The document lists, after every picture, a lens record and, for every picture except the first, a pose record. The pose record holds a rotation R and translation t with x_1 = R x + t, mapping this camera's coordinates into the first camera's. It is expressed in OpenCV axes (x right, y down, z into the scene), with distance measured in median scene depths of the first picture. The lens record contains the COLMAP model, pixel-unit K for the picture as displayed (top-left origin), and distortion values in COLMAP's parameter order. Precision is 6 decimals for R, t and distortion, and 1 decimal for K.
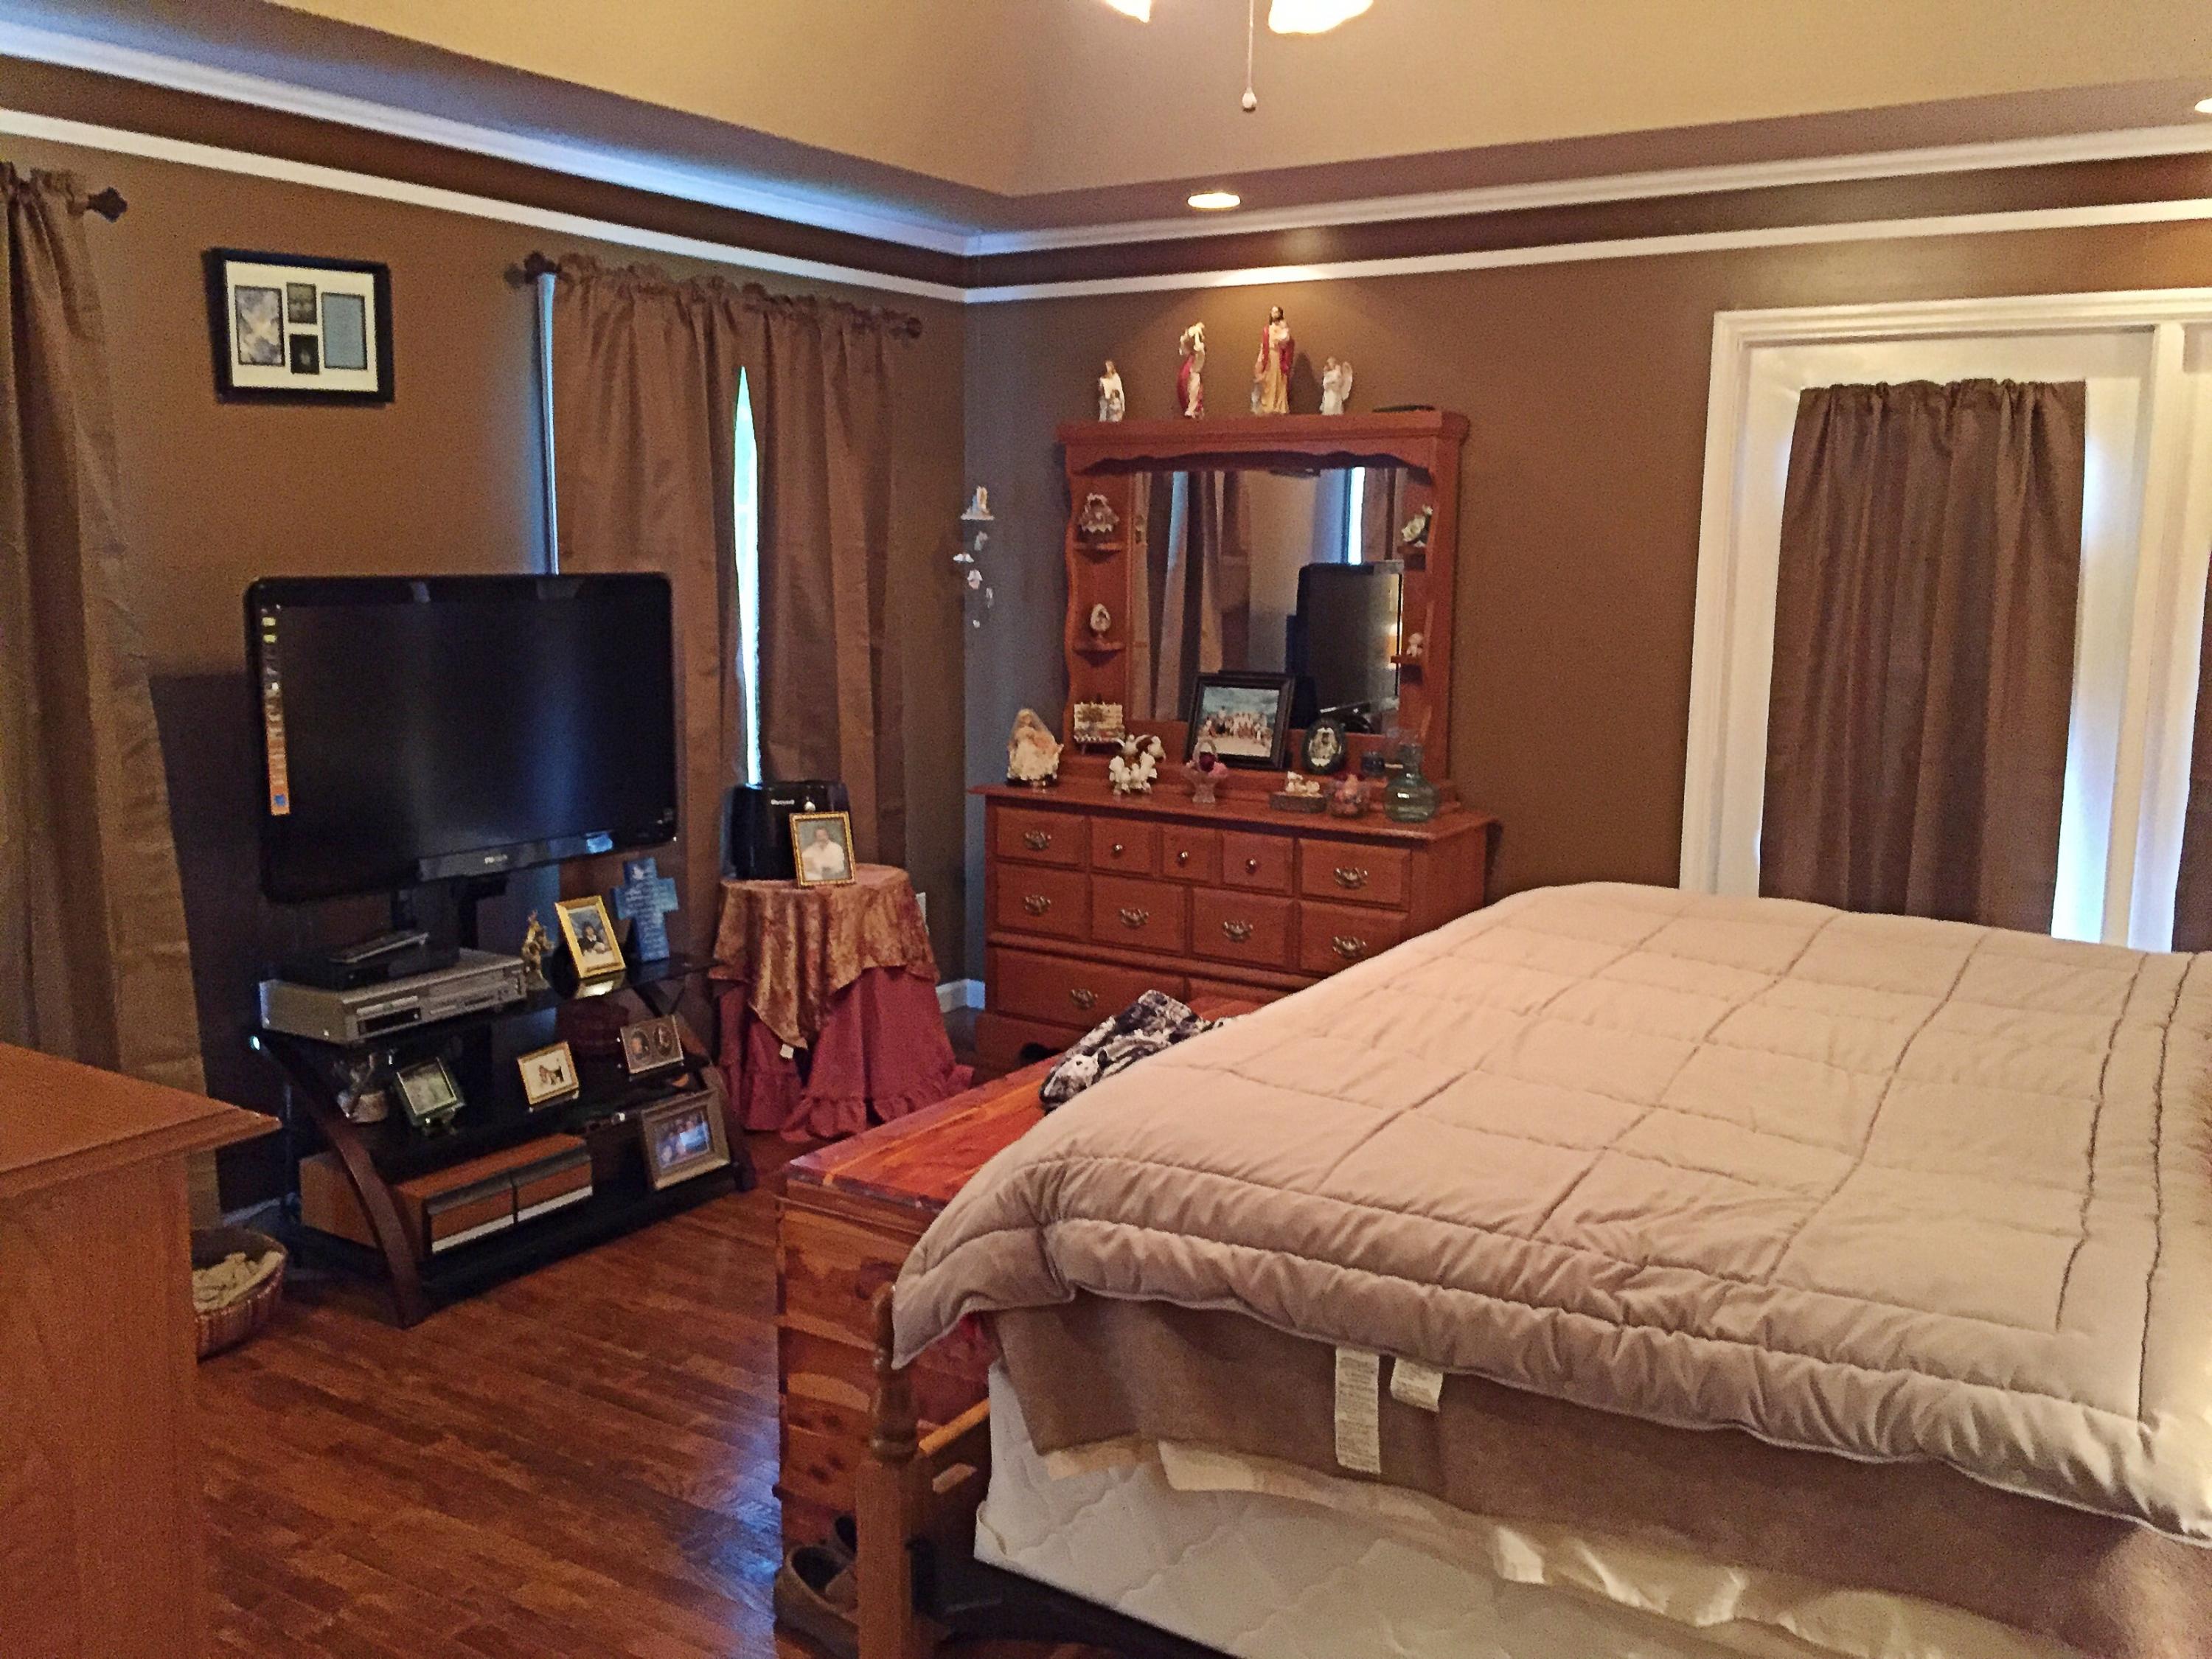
lens RADIAL K [[1895.0, 0, 1106.0], [0, 1895.0, 829.5], [0, 0, 1]] dist [0.077675, -0.128554]
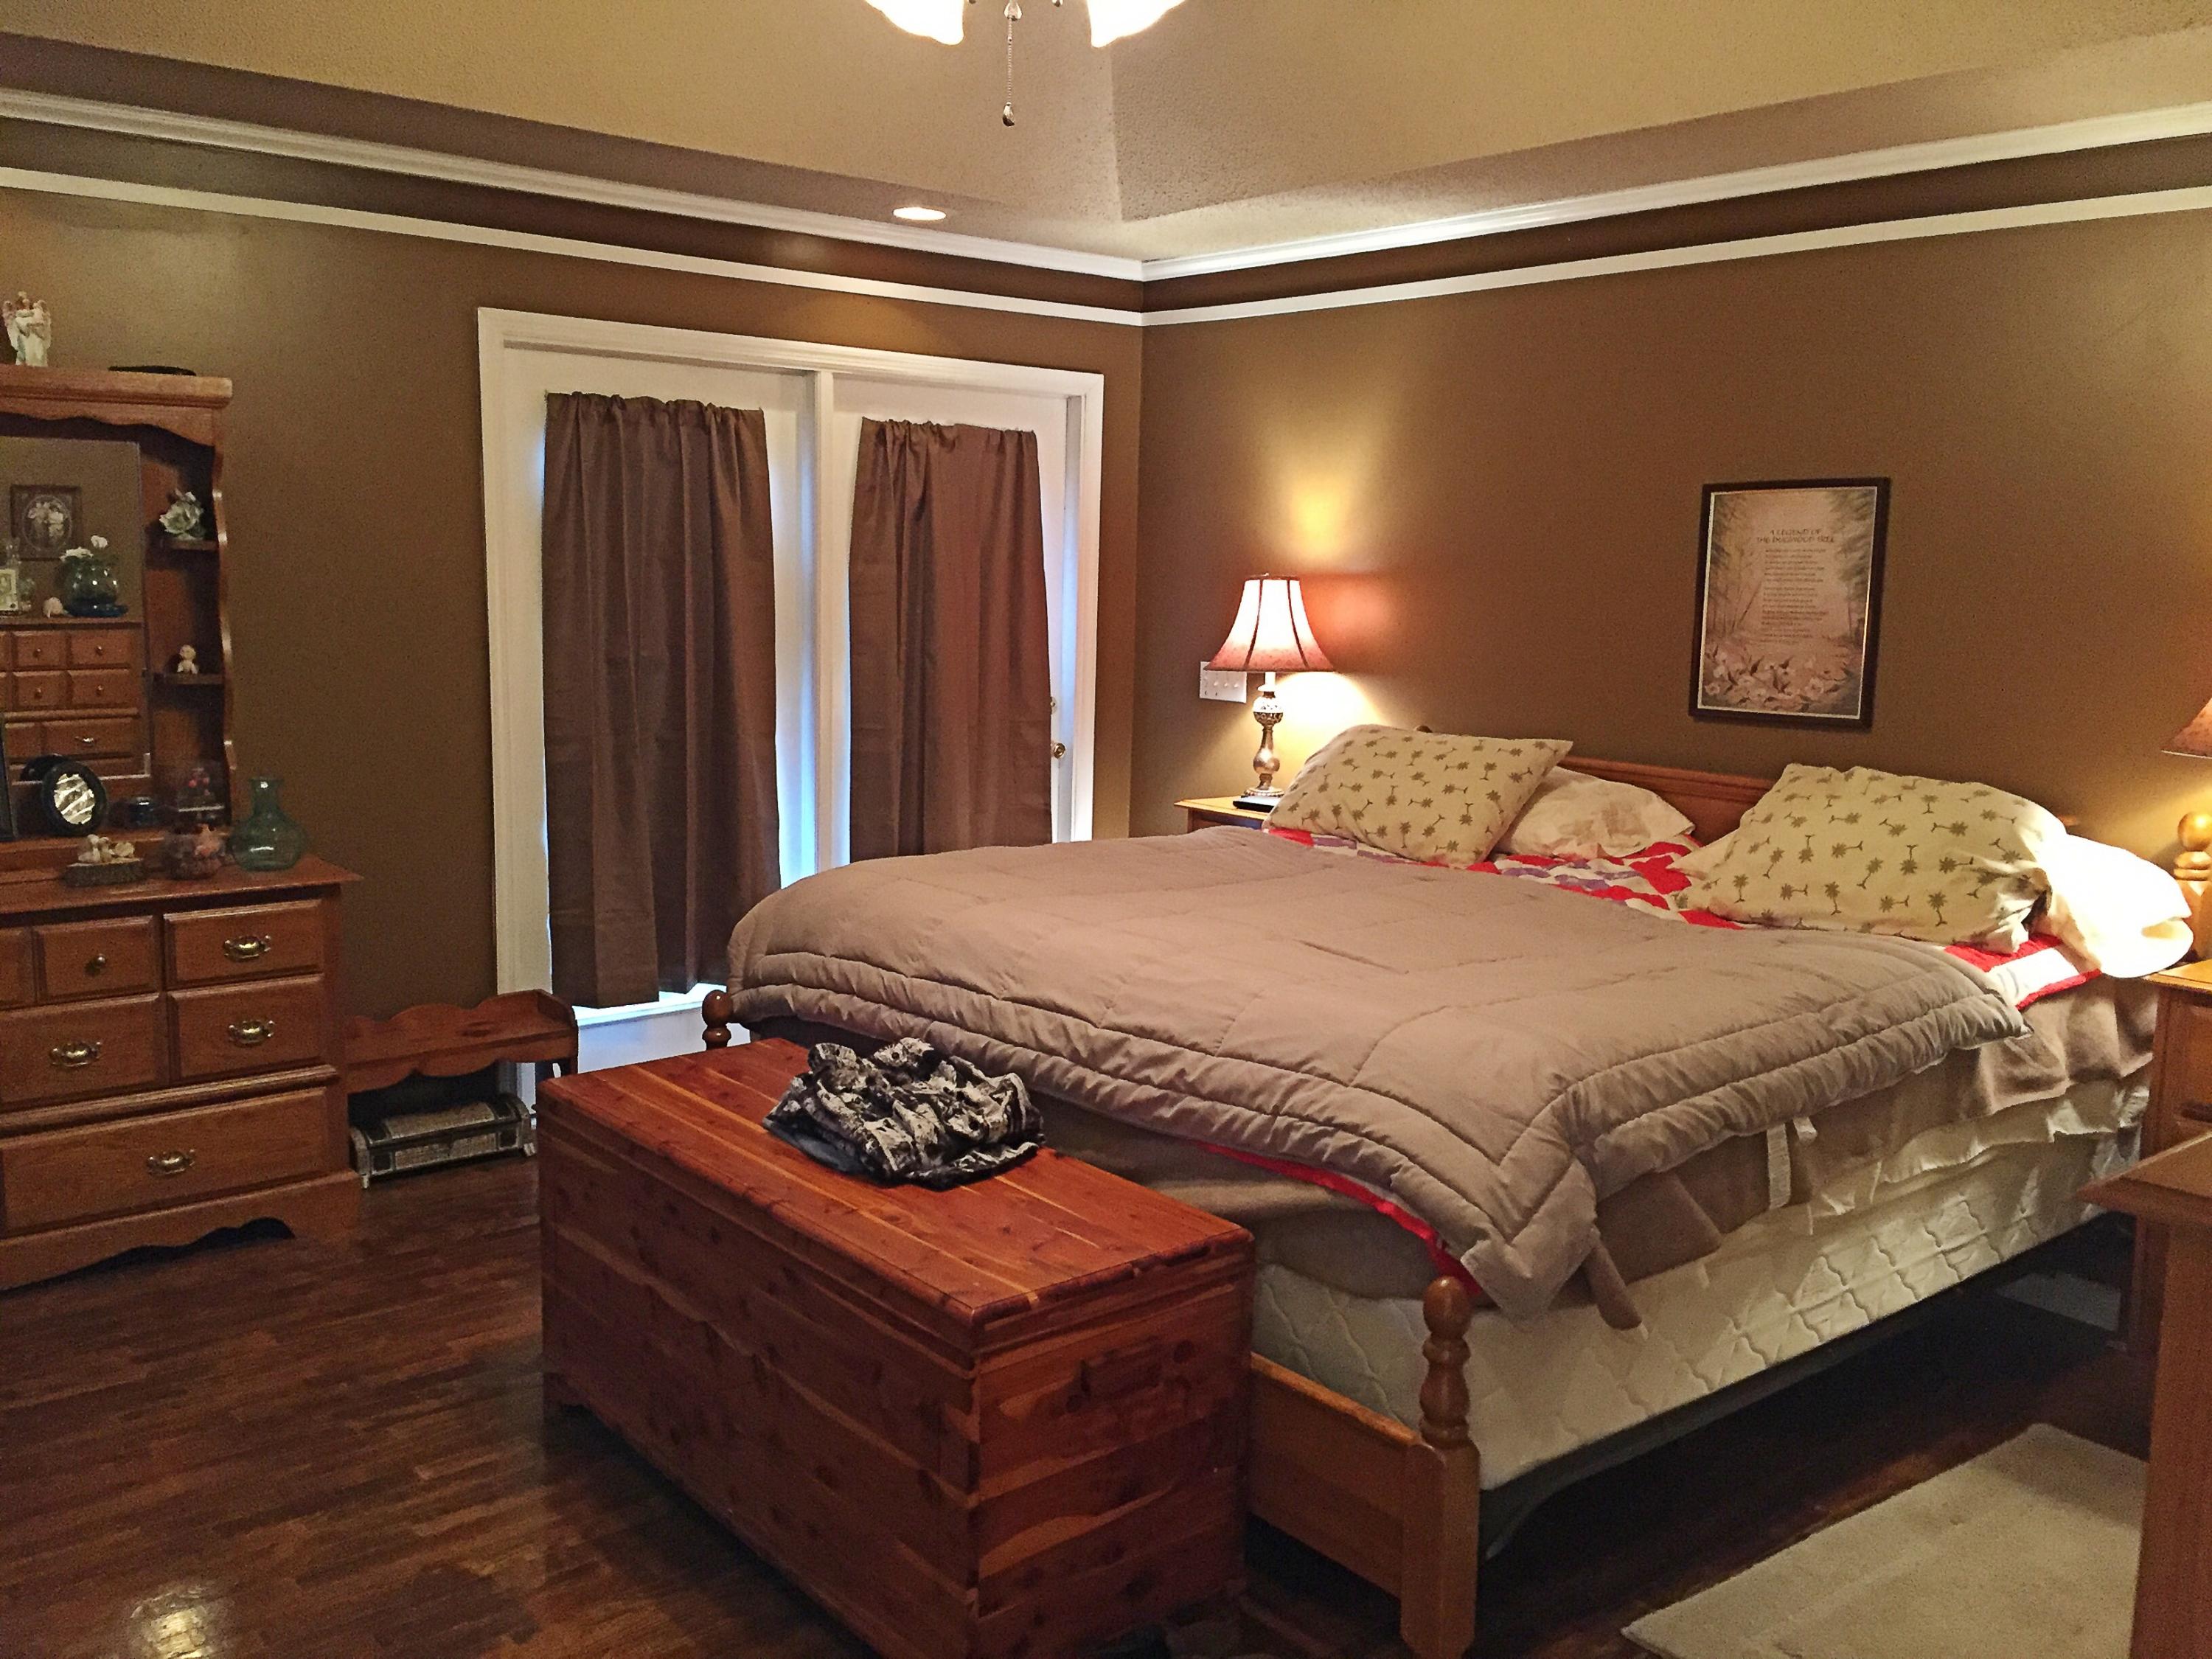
lens RADIAL K [[1895.0, 0, 1106.0], [0, 1895.0, 829.5], [0, 0, 1]] dist [0.077675, -0.128554]
pose [[0.298593, -0.146182, 0.943119, -0.600361], [0.124958, 0.985681, 0.113217, -0.081044], [-0.946165, 0.084044, 0.312584, 0.435561]]
